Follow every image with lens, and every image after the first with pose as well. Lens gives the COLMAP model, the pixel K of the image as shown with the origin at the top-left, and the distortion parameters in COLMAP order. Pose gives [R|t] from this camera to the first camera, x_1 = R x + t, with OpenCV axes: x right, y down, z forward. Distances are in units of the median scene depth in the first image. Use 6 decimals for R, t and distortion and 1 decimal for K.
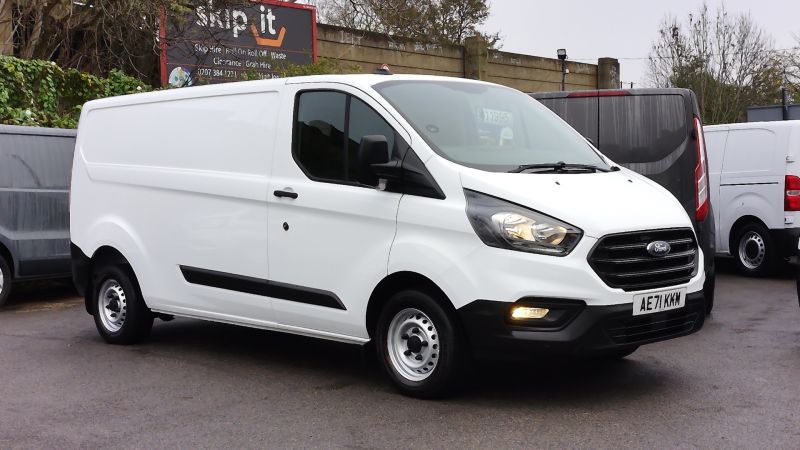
lens RADIAL K [[1176.6, 0, 383.2], [0, 1176.6, 225.6], [0, 0, 1]] dist [0.084374, 0.010202]
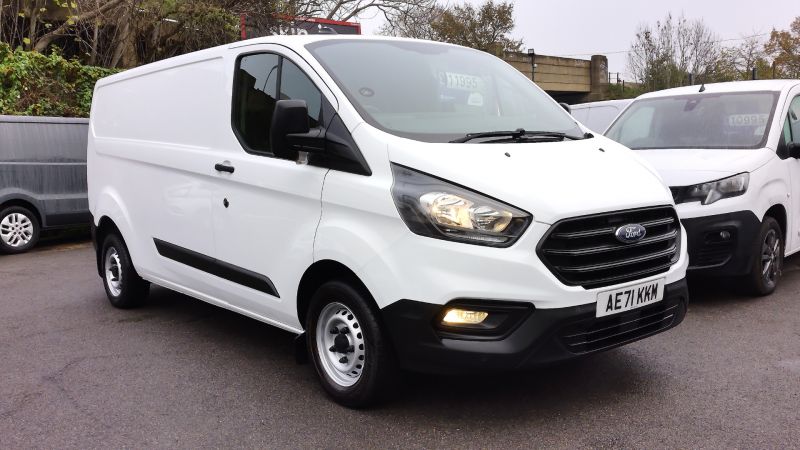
lens RADIAL K [[789.3, 0, 400.0], [0, 789.3, 225.0], [0, 0, 1]] dist [0.049918, -0.006286]
pose [[0.996420, -0.003512, -0.084467, 0.117737], [0.008708, 0.998086, 0.061220, -0.020980], [0.084091, -0.061736, 0.994544, 0.431668]]
